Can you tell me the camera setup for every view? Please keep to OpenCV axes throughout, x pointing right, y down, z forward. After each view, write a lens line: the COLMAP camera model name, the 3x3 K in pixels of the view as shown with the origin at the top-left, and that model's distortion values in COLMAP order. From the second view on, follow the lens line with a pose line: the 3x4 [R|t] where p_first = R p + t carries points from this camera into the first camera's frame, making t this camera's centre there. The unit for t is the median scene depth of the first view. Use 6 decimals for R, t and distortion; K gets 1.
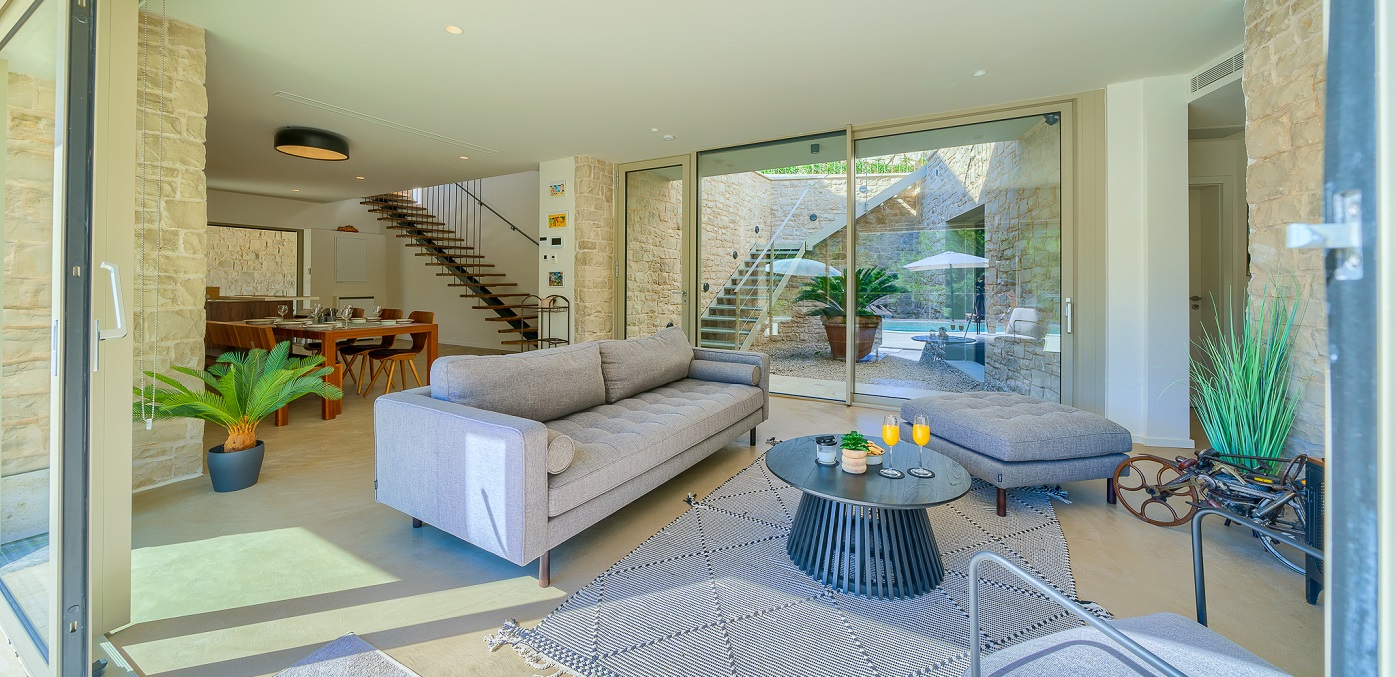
lens RADIAL K [[475.6, 0, 696.9], [0, 475.6, 277.5], [0, 0, 1]] dist [-0.000686, -0.000018]
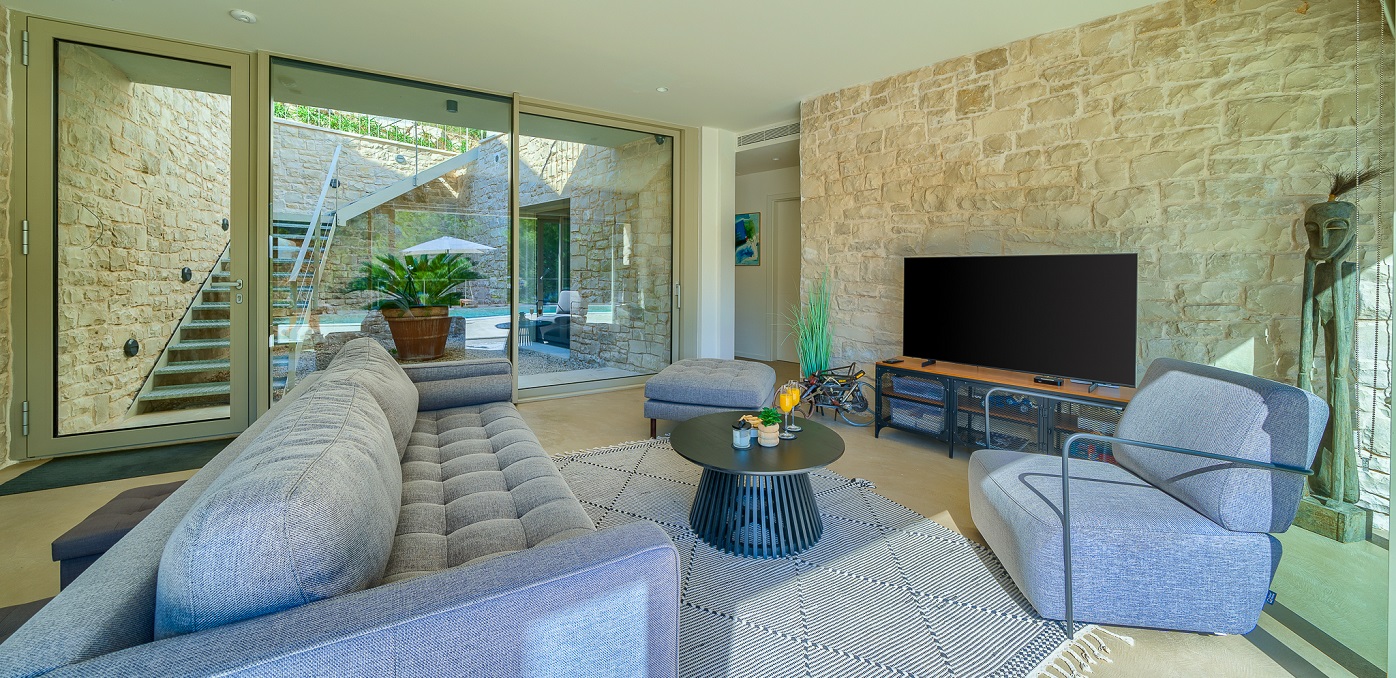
lens RADIAL K [[486.7, 0, 672.0], [0, 486.7, 271.5], [0, 0, 1]] dist [-0.001668, -0.000073]
pose [[0.527195, -0.001006, 0.849744, -0.227647], [-0.014130, 0.999851, 0.009951, 0.002049], [-0.849627, -0.017253, 0.527102, 0.192518]]
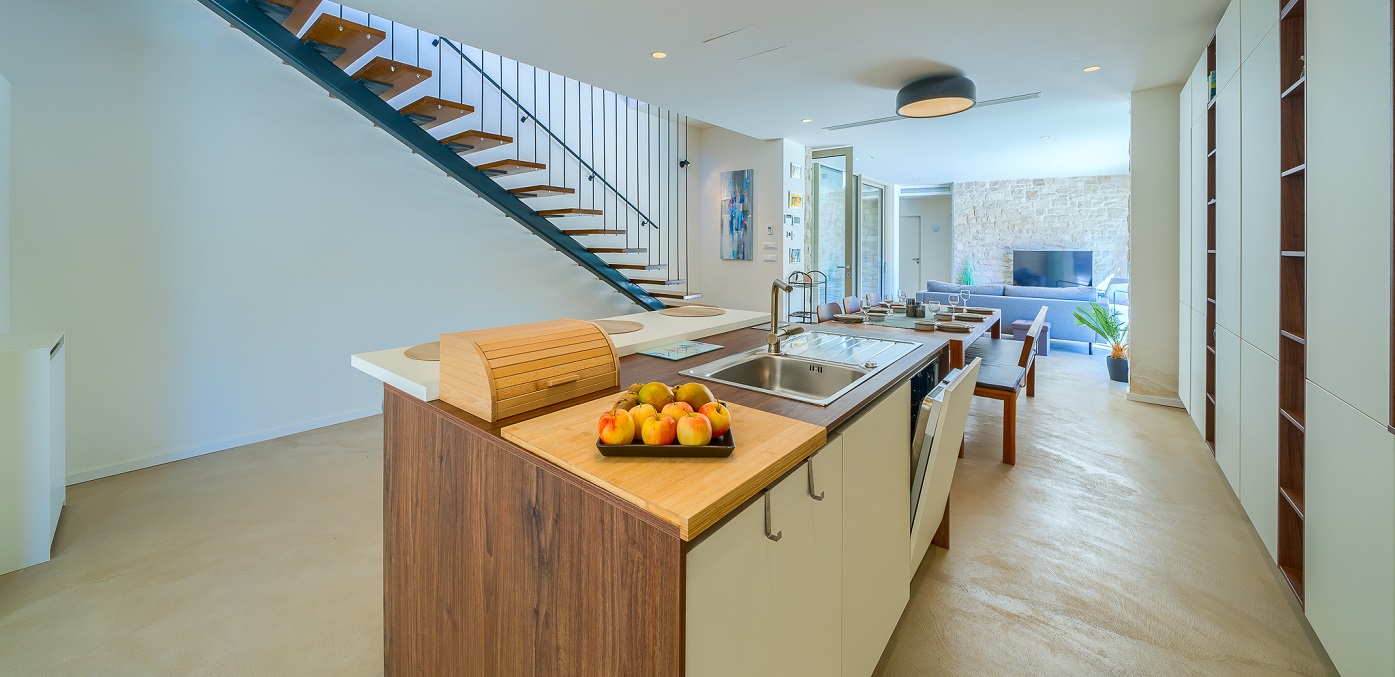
lens RADIAL K [[478.3, 0, 685.5], [0, 478.3, 247.5], [0, 0, 1]] dist [-0.001118, -0.000047]
pose [[0.202030, -0.004057, 0.979371, -1.313073], [-0.013257, 0.999888, 0.006877, -0.018409], [-0.979290, -0.014373, 0.201953, 0.976529]]
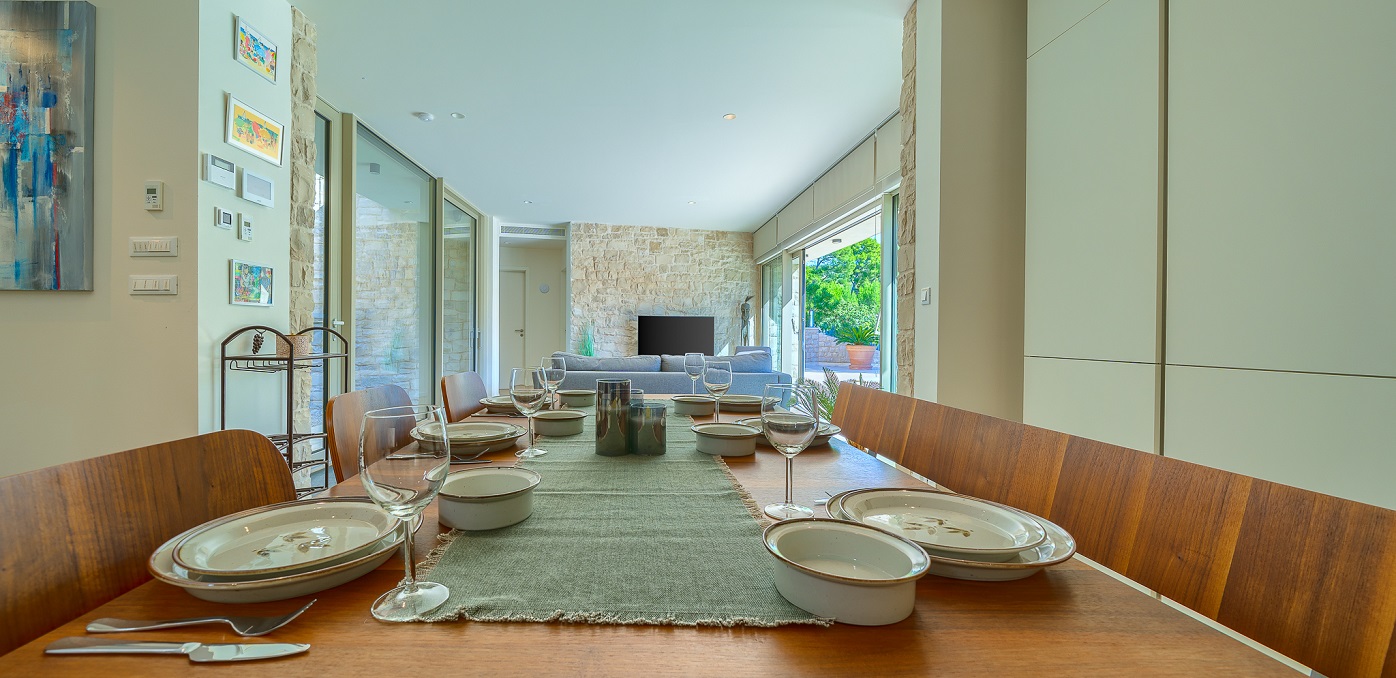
lens RADIAL K [[531.0, 0, 632.5], [0, 531.0, 336.3], [0, 0, 1]] dist [-0.002491, -0.000253]
pose [[-0.464573, -0.010848, 0.885468, -0.768776], [-0.018889, 0.999819, 0.002338, 0.036632], [-0.885333, -0.015640, -0.464694, 0.883355]]
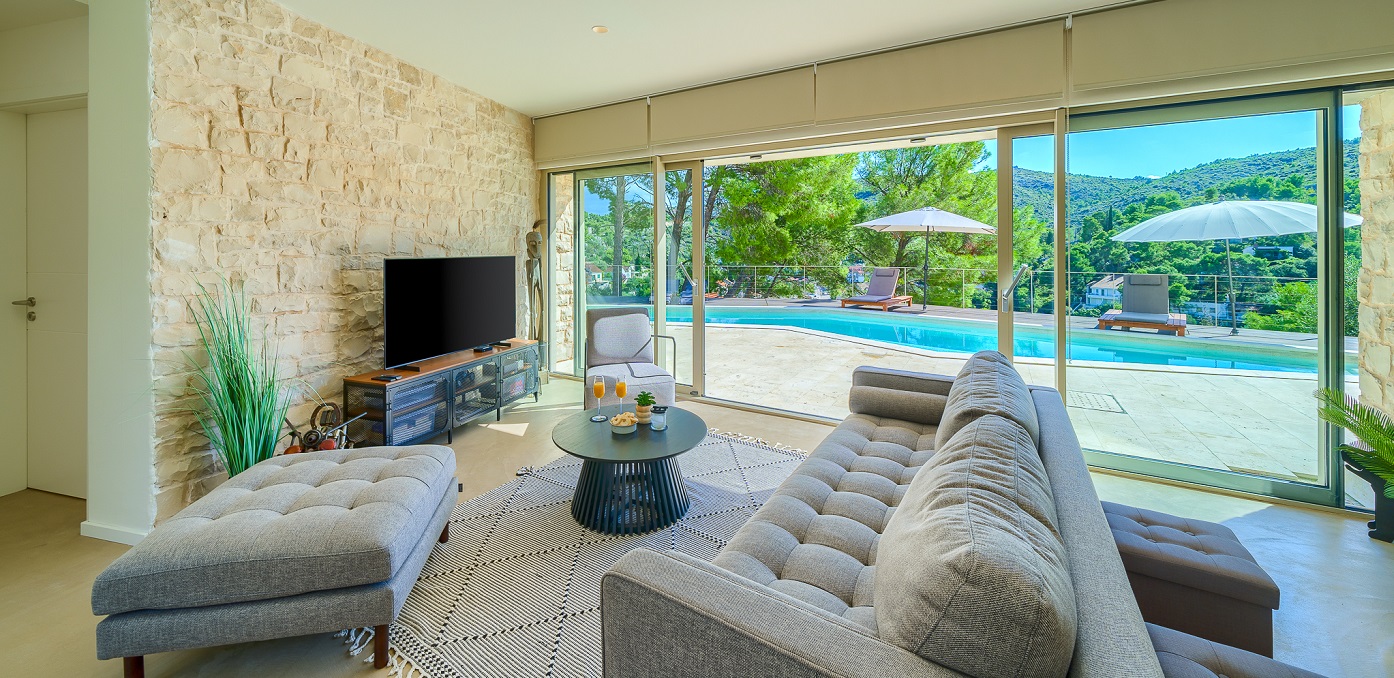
lens RADIAL K [[498.1, 0, 682.6], [0, 498.1, 246.7], [0, 0, 1]] dist [-0.000718, -0.000032]
pose [[-0.999187, 0.002281, 0.040239, 0.066658], [0.001600, 0.999855, -0.016939, -0.015070], [-0.040272, -0.016861, -0.999046, 0.756083]]
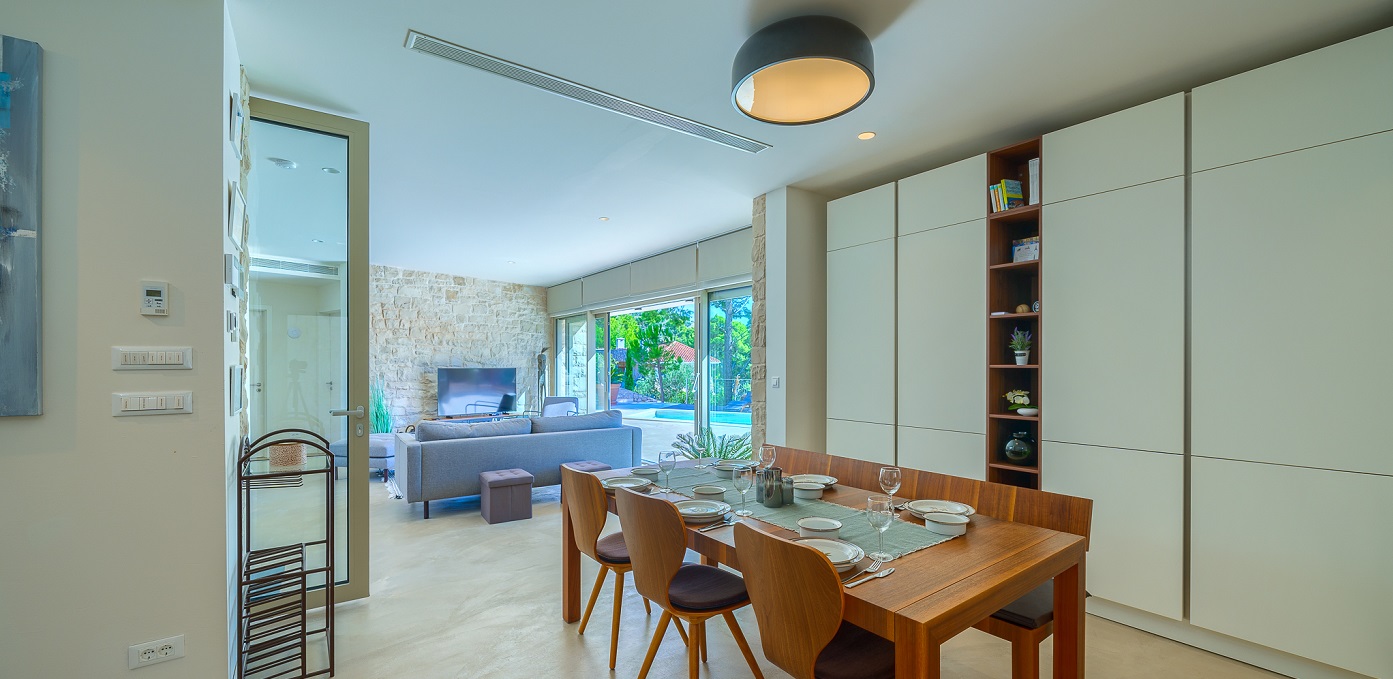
lens RADIAL K [[545.5, 0, 697.8], [0, 545.5, 367.5], [0, 0, 1]] dist [0.000878, 0.000051]
pose [[-0.901744, -0.005743, 0.432232, -0.716540], [-0.008393, 0.999956, -0.004223, -0.013273], [-0.432189, -0.007435, -0.901753, 1.154260]]
